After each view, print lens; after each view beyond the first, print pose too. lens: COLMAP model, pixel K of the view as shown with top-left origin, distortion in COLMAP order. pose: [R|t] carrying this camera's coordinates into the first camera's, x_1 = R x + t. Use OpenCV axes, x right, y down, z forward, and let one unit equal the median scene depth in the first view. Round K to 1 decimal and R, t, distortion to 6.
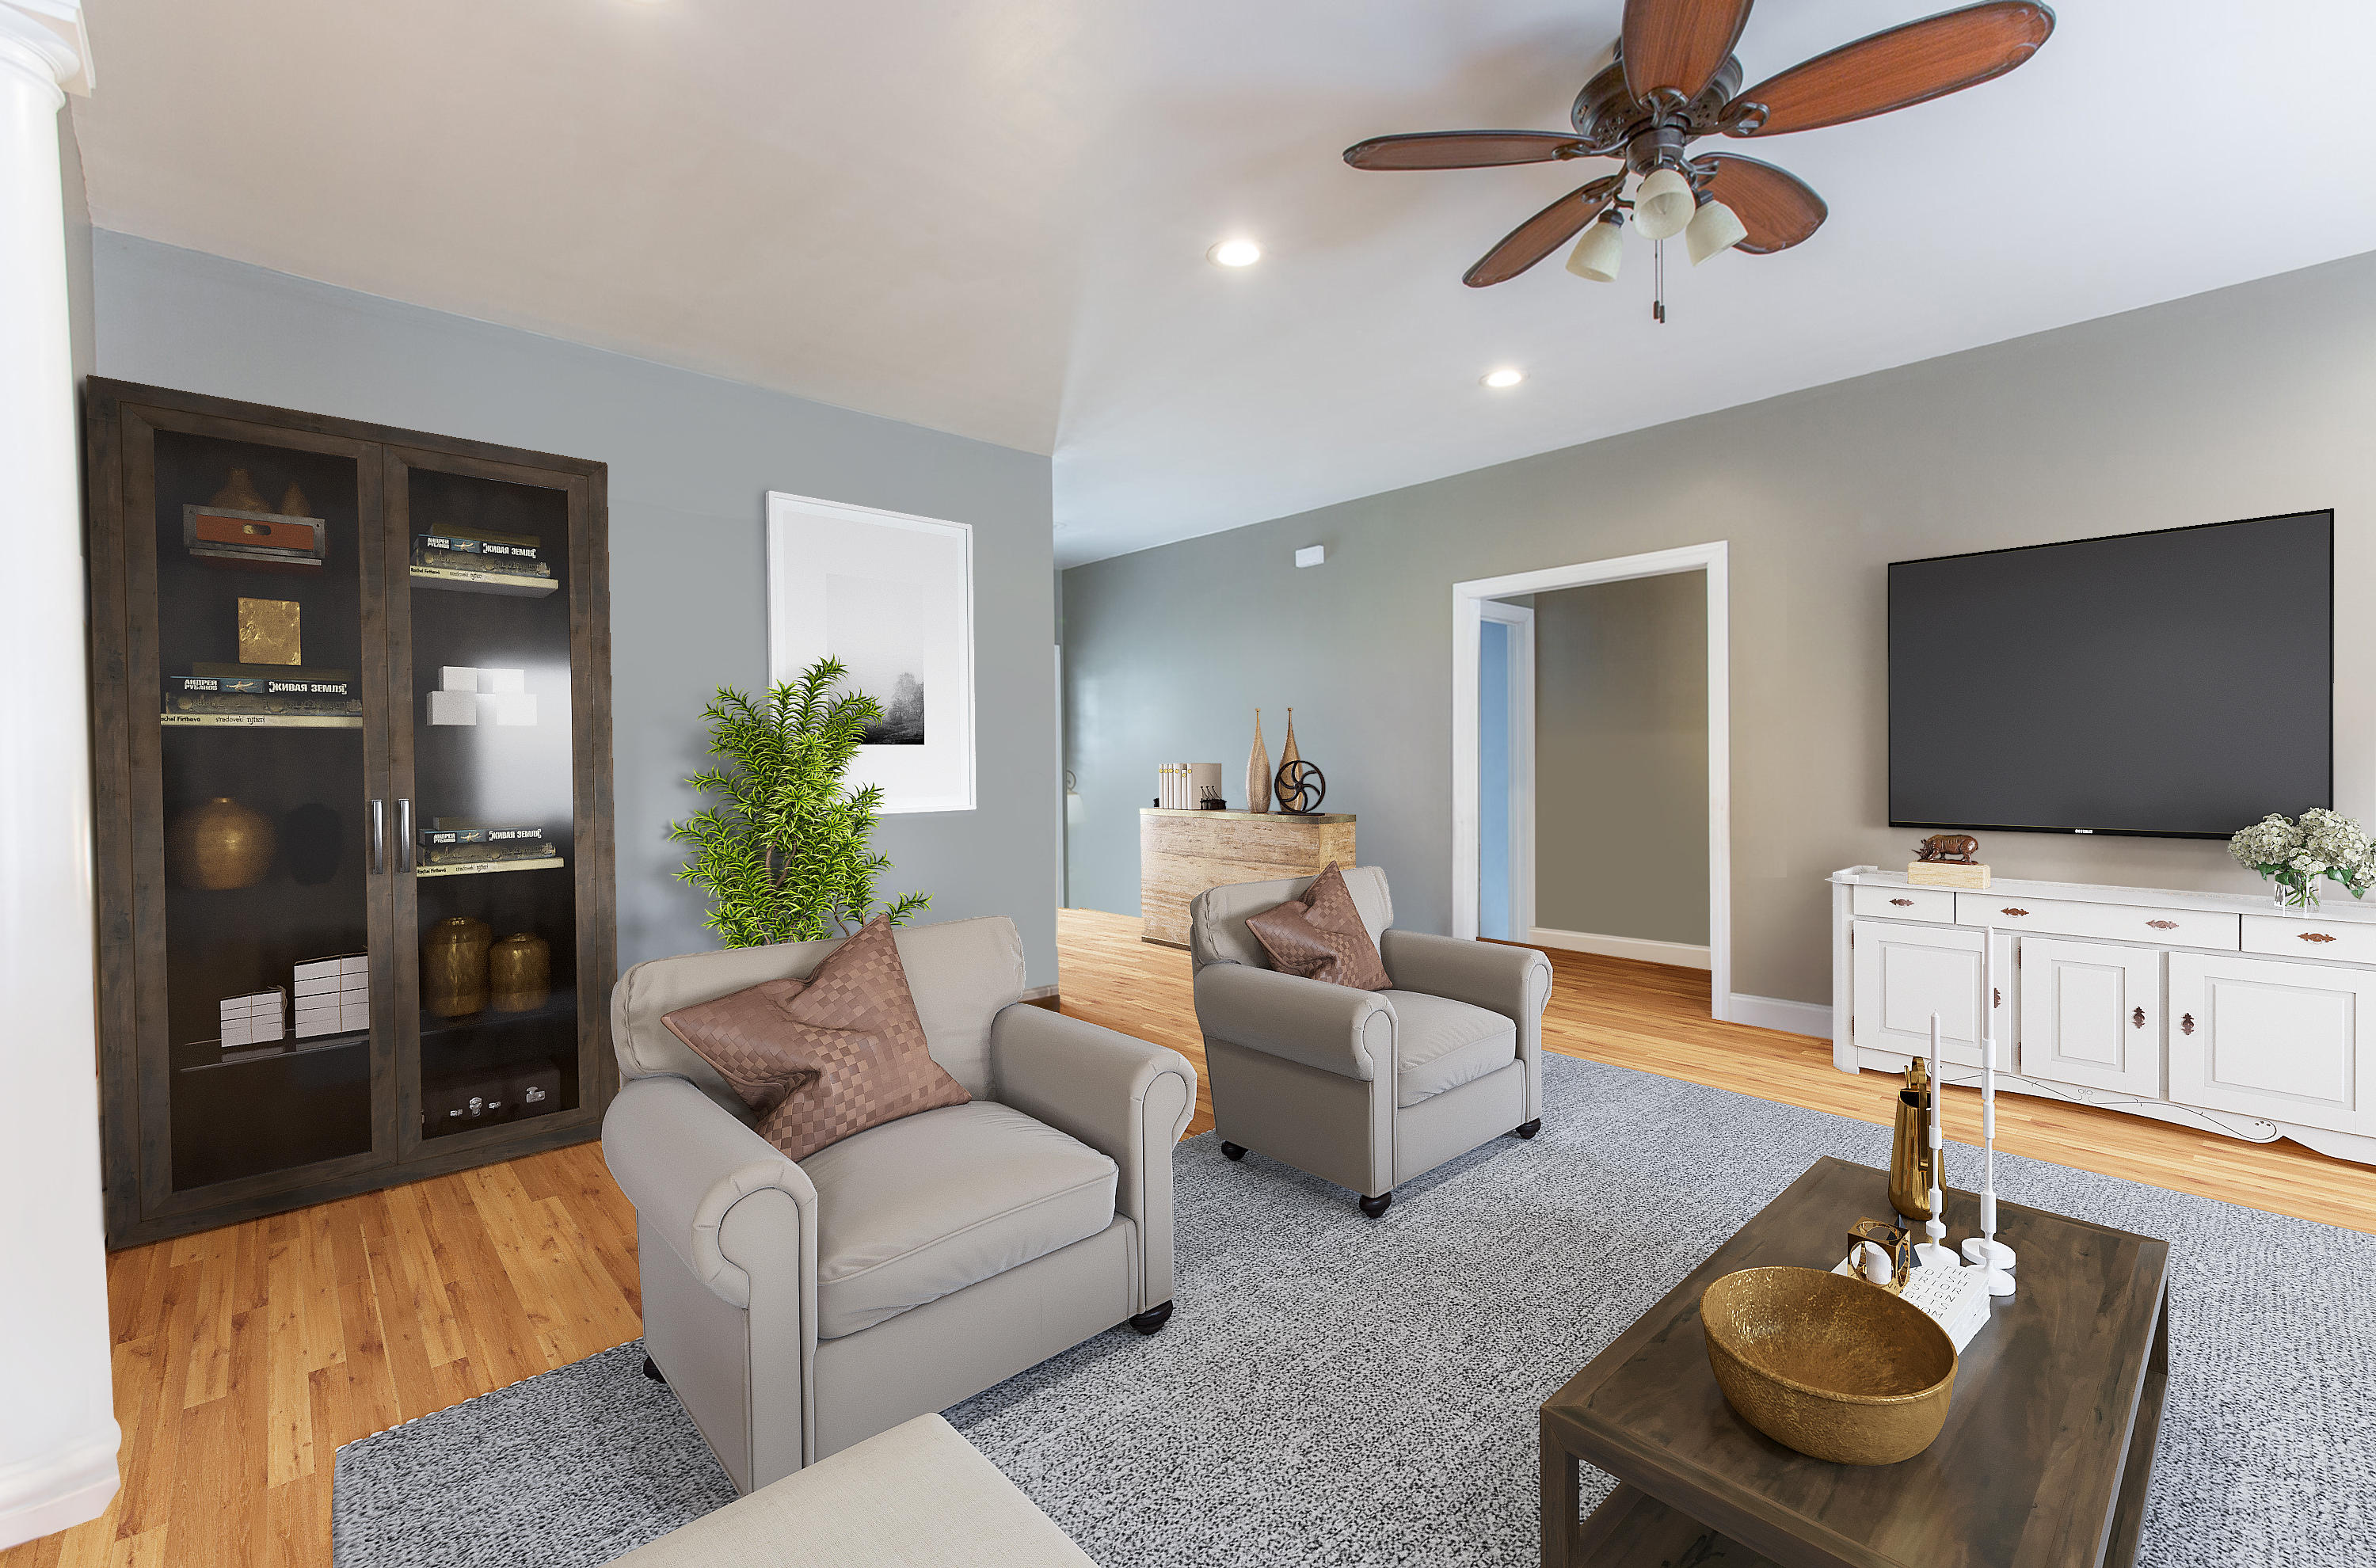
lens RADIAL K [[1028.6, 0, 1188.0], [0, 1028.6, 784.0], [0, 0, 1]] dist [0.001467, 0.000237]
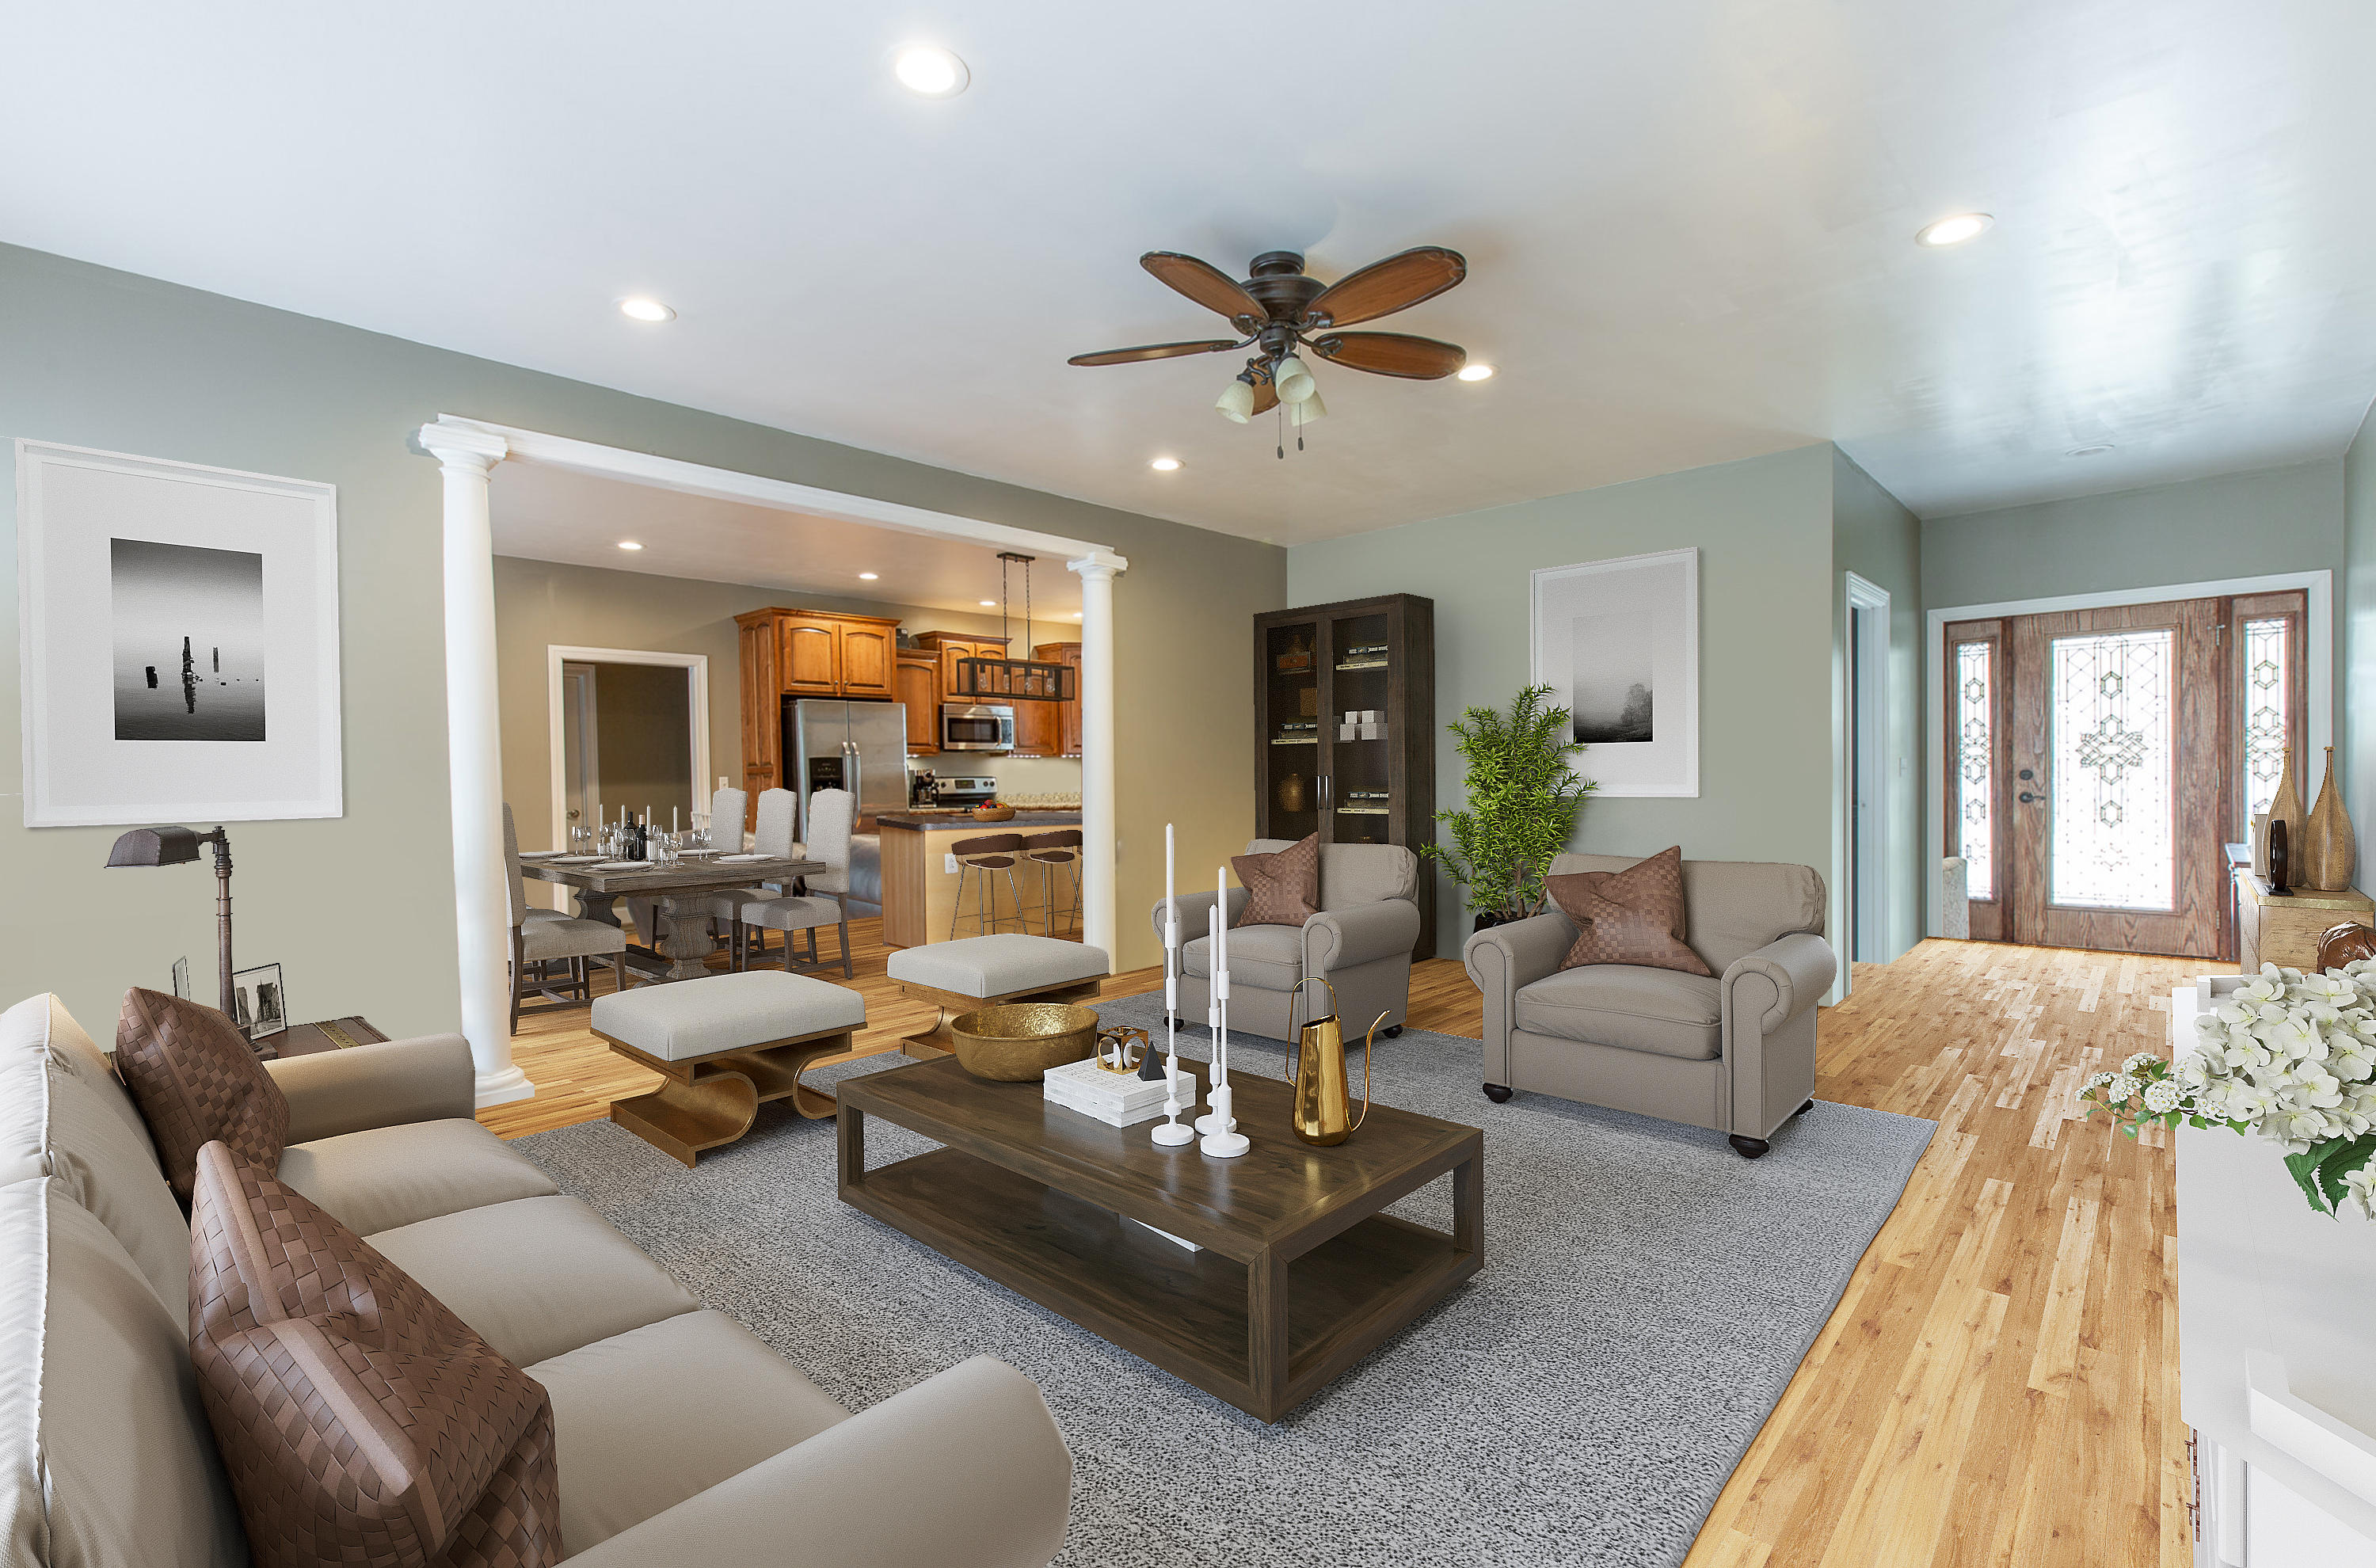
lens RADIAL K [[1028.6, 0, 1188.0], [0, 1028.6, 784.0], [0, 0, 1]] dist [0.001467, 0.000237]
pose [[0.093166, 0.018482, -0.995479, 1.175788], [-0.016093, 0.999725, 0.017055, 0.000638], [0.995521, 0.014431, 0.093438, 0.440285]]
